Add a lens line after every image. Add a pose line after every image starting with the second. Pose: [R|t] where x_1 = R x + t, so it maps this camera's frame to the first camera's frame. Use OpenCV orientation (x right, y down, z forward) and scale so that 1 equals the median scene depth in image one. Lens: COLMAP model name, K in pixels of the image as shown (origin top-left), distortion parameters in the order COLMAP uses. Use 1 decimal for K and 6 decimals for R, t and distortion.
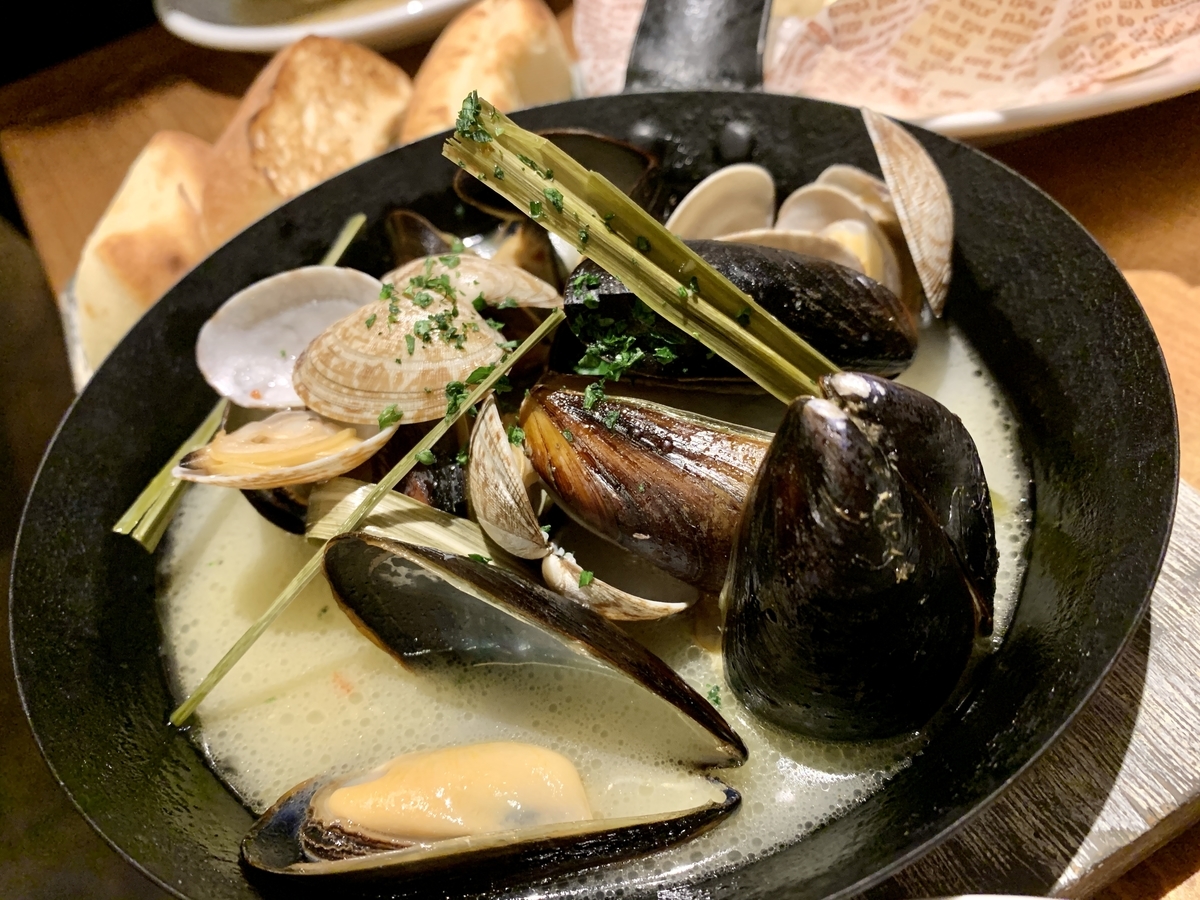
lens RADIAL K [[907.8, 0, 600.1], [0, 907.8, 462.2], [0, 0, 1]] dist [-0.002661, 0.003320]
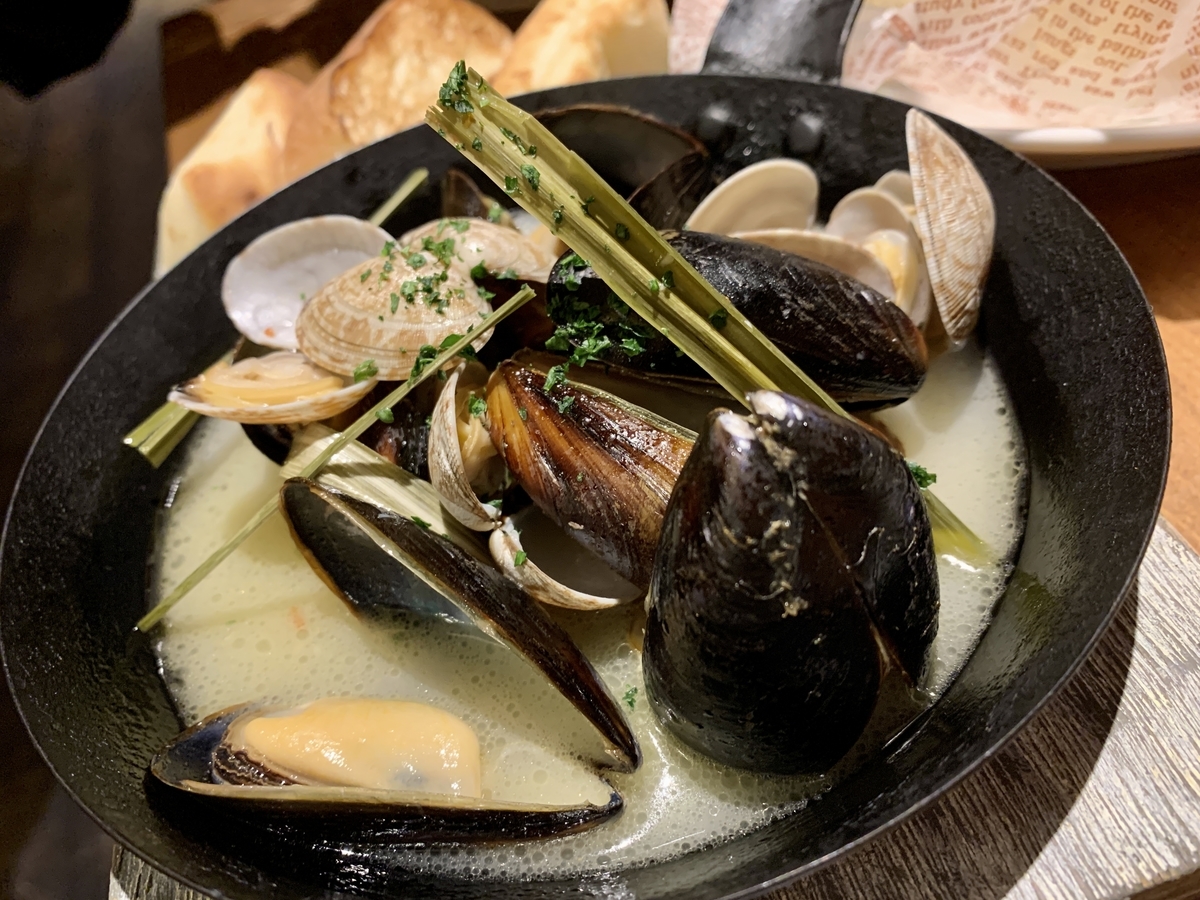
lens RADIAL K [[911.3, 0, 600.0], [0, 911.3, 450.0], [0, 0, 1]] dist [0.001791, -0.002427]
pose [[0.978774, 0.147765, -0.142011, 0.186217], [-0.145199, 0.988997, 0.028318, -0.029472], [0.144633, -0.007097, 0.989460, 0.020474]]
